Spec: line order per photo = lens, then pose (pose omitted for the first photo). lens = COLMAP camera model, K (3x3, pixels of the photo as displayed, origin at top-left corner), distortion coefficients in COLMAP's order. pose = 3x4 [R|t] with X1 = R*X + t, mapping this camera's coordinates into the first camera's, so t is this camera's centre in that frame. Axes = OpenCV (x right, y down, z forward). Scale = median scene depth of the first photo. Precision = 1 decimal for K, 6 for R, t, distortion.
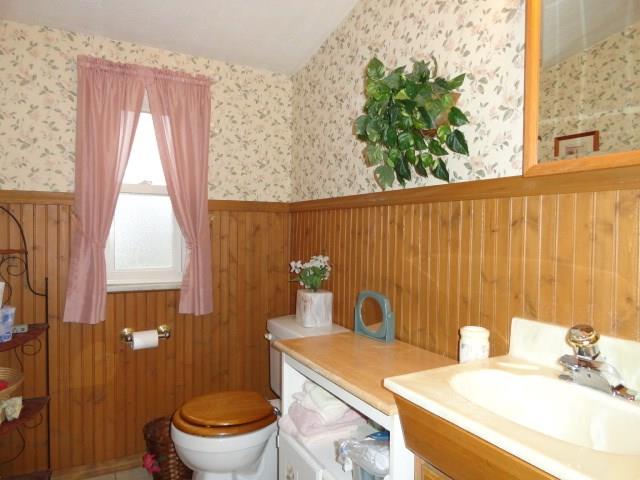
lens RADIAL K [[440.4, 0, 320.1], [0, 440.4, 240.8], [0, 0, 1]] dist [0.007828, 0.001823]
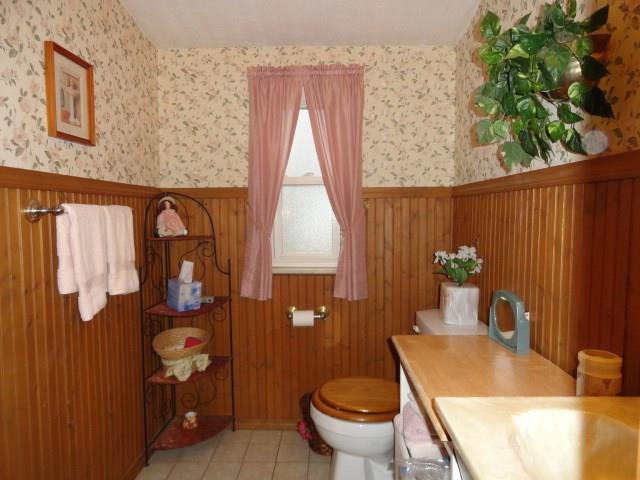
lens RADIAL K [[440.4, 0, 318.3], [0, 440.4, 242.0], [0, 0, 1]] dist [0.007828, 0.001823]
pose [[0.873997, 0.018525, -0.485577, 0.172431], [0.002422, 0.999095, 0.042475, -0.013520], [0.485925, -0.038299, 0.873161, 0.070137]]
